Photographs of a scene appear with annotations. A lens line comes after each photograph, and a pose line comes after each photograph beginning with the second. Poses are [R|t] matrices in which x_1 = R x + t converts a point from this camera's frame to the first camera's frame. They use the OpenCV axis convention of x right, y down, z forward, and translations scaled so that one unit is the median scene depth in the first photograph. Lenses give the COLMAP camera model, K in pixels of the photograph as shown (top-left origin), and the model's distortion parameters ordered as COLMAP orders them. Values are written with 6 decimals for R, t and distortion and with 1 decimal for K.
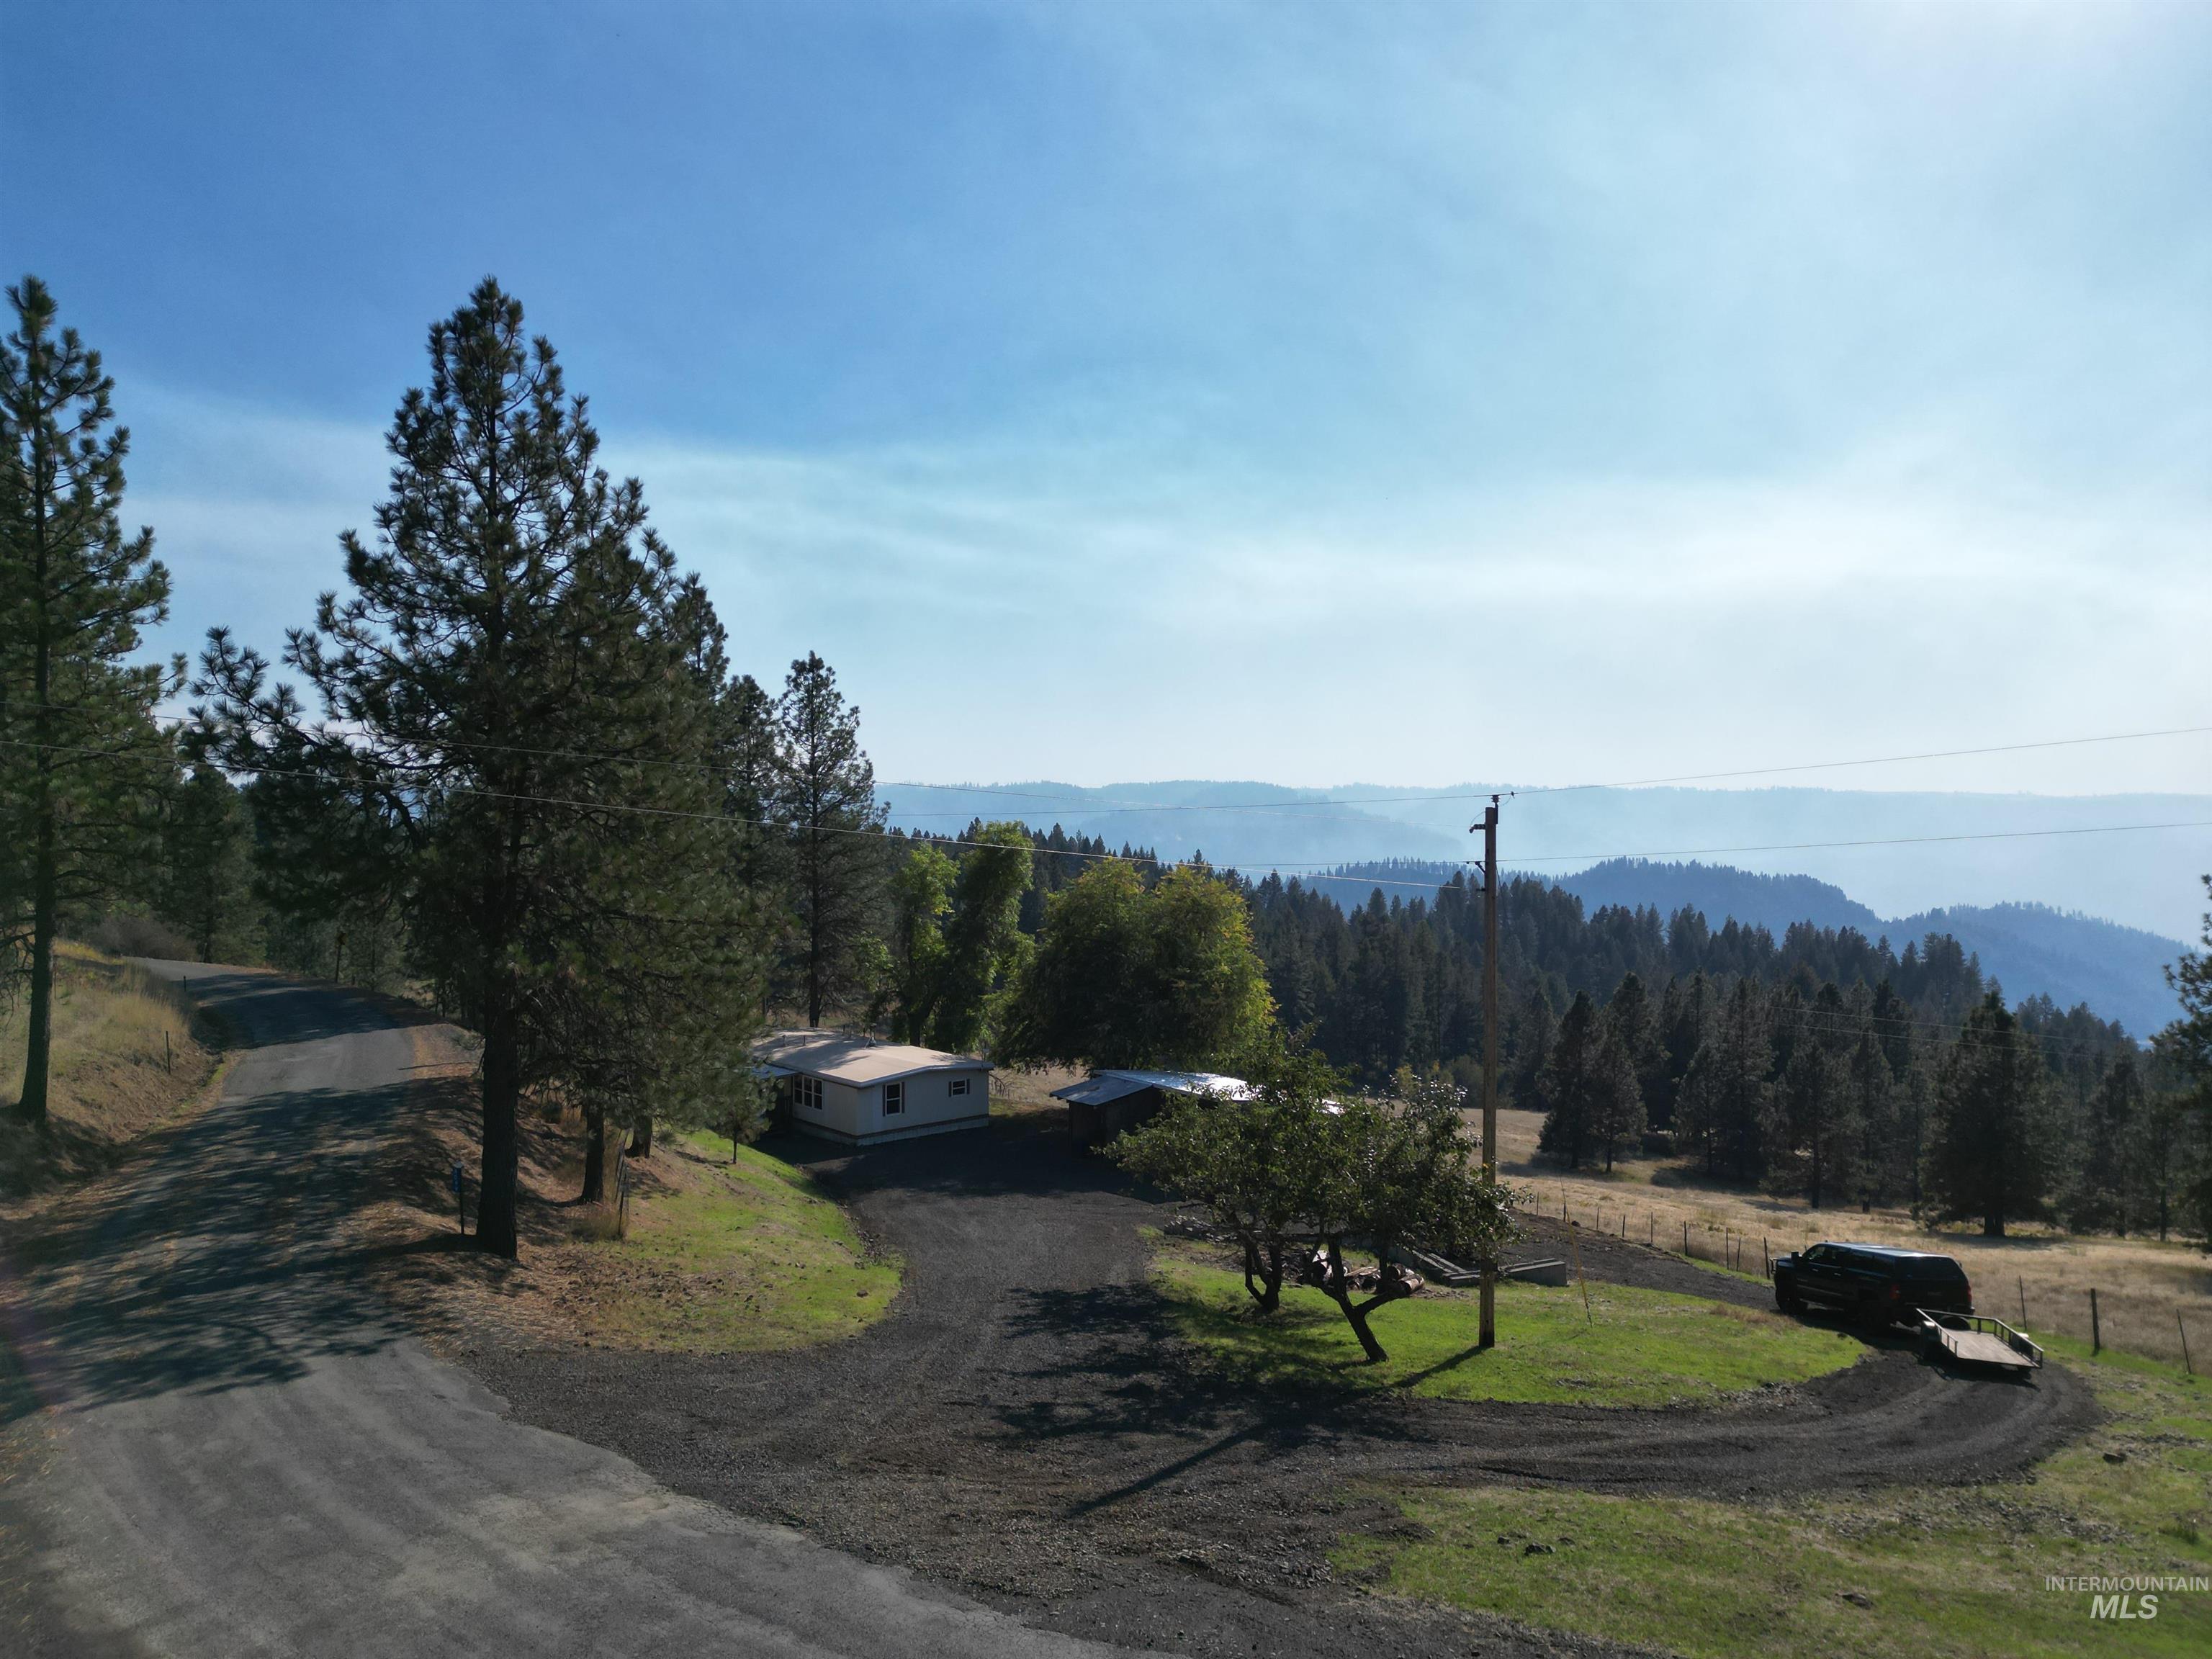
lens RADIAL K [[1547.8, 0, 1106.8], [0, 1547.8, 827.0], [0, 0, 1]] dist [0.072710, -0.067263]
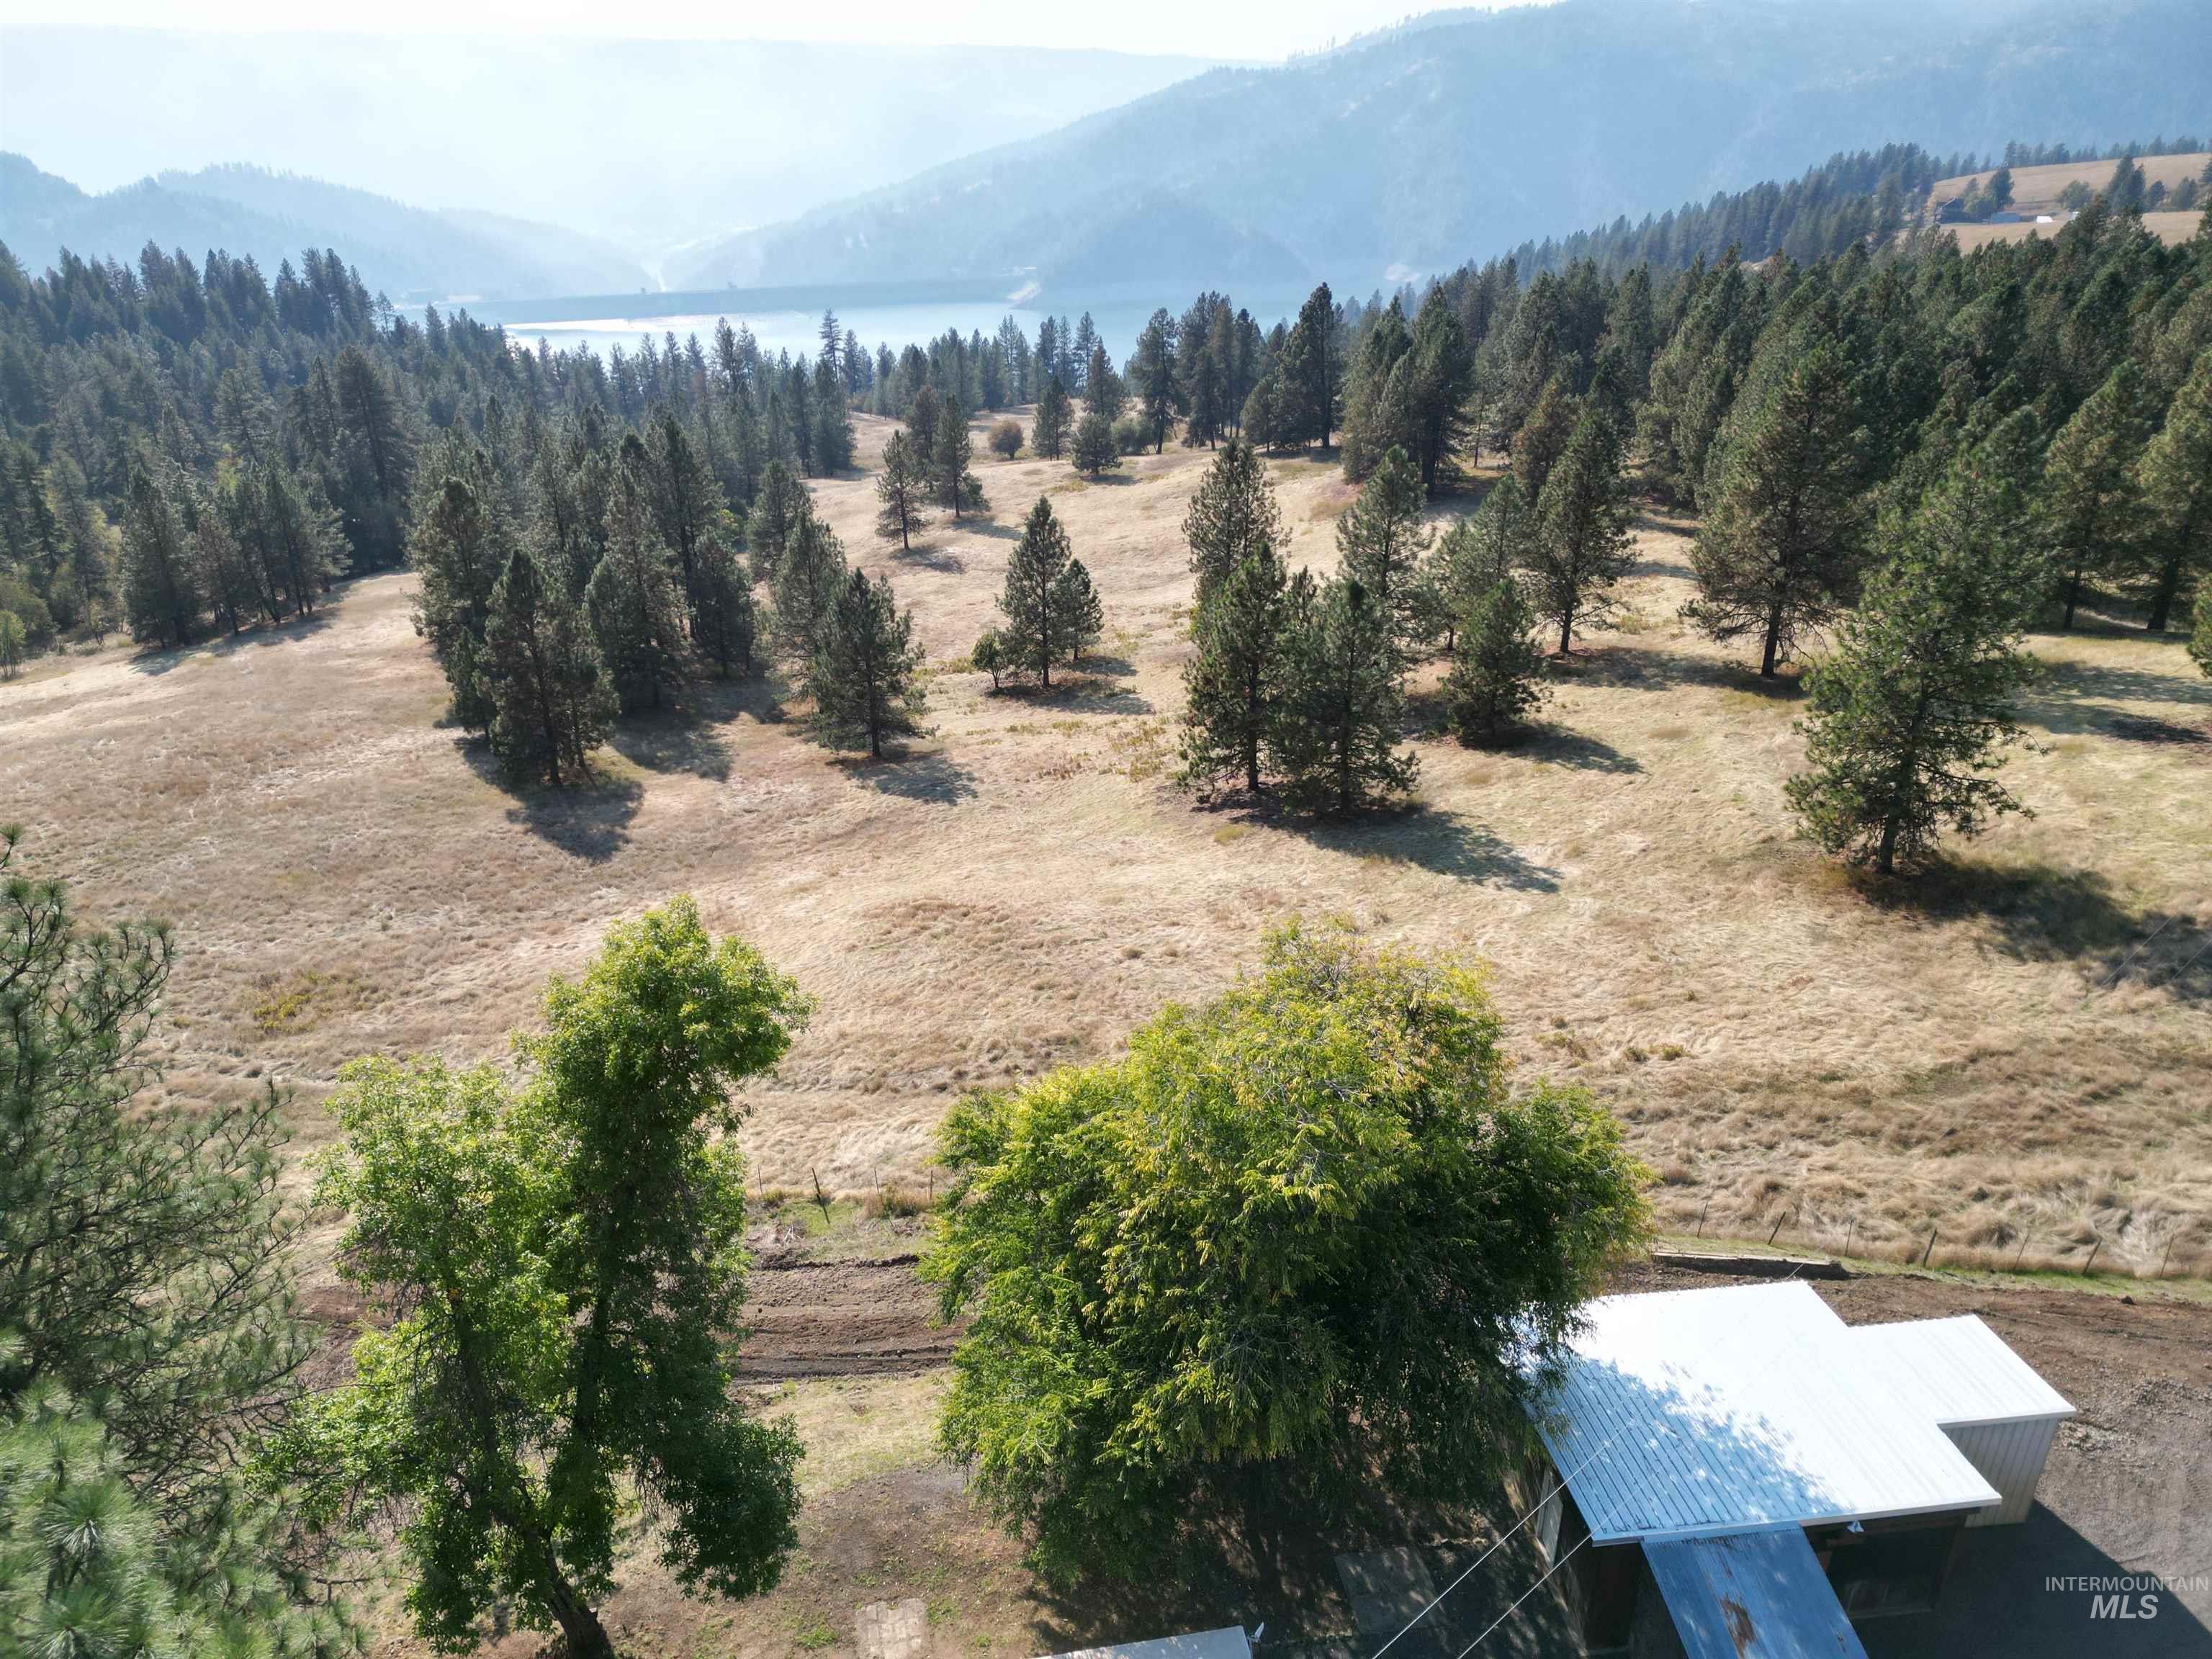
lens RADIAL K [[1547.8, 0, 1117.1], [0, 1547.8, 831.1], [0, 0, 1]] dist [0.072710, -0.067263]
pose [[0.526147, -0.381543, 0.759996, -0.072185], [0.012381, 0.897042, 0.441773, -0.046465], [-0.850303, -0.223028, 0.476700, 0.197532]]
